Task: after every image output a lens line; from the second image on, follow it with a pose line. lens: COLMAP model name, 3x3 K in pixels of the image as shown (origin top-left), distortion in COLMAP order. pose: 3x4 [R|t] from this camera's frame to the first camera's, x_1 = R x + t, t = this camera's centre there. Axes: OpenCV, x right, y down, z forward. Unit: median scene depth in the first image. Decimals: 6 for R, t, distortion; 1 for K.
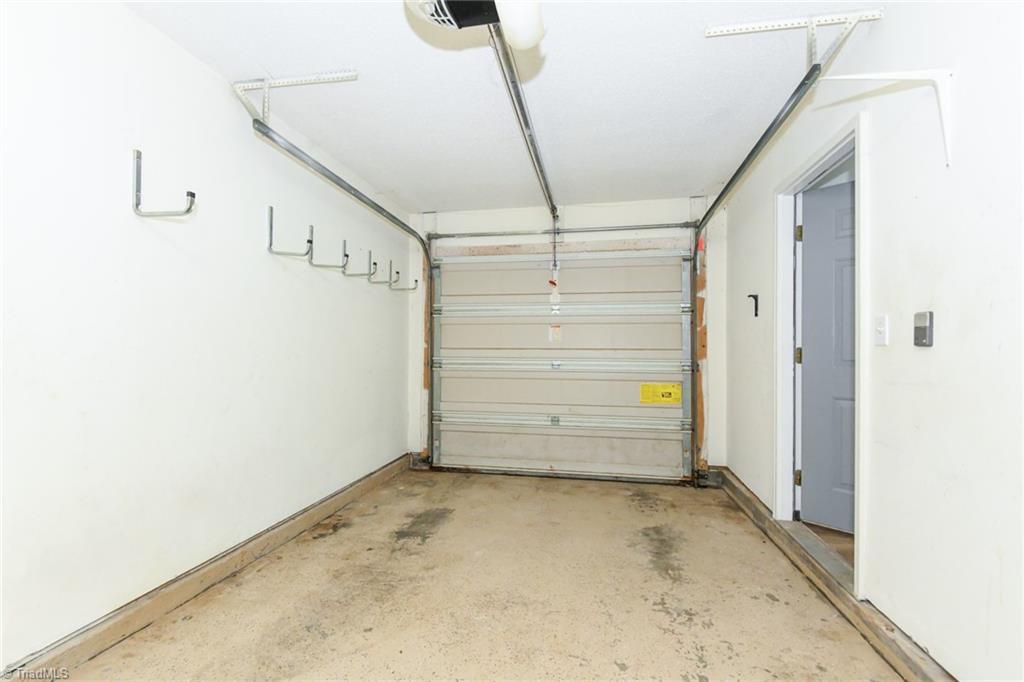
lens RADIAL K [[471.2, 0, 509.9], [0, 471.2, 343.9], [0, 0, 1]] dist [0.012591, -0.009852]
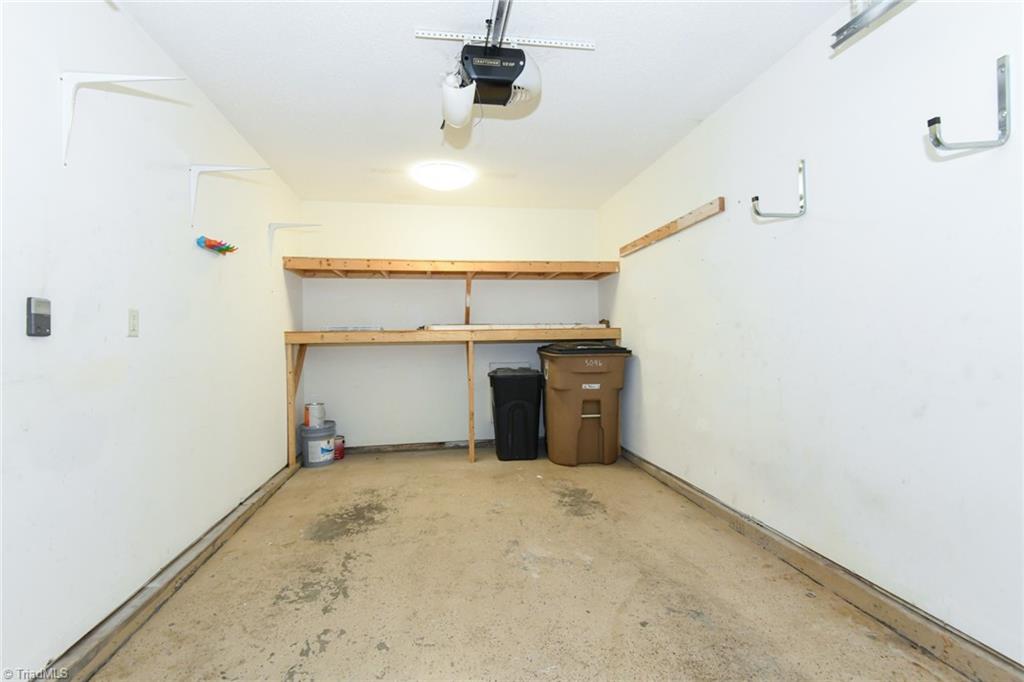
lens RADIAL K [[471.2, 0, 507.5], [0, 471.2, 341.4], [0, 0, 1]] dist [0.012591, -0.009852]
pose [[-0.941219, 0.011920, -0.337585, 0.287640], [0.016385, 0.999812, -0.010381, 0.034743], [0.337398, -0.015302, -0.941238, 1.862244]]
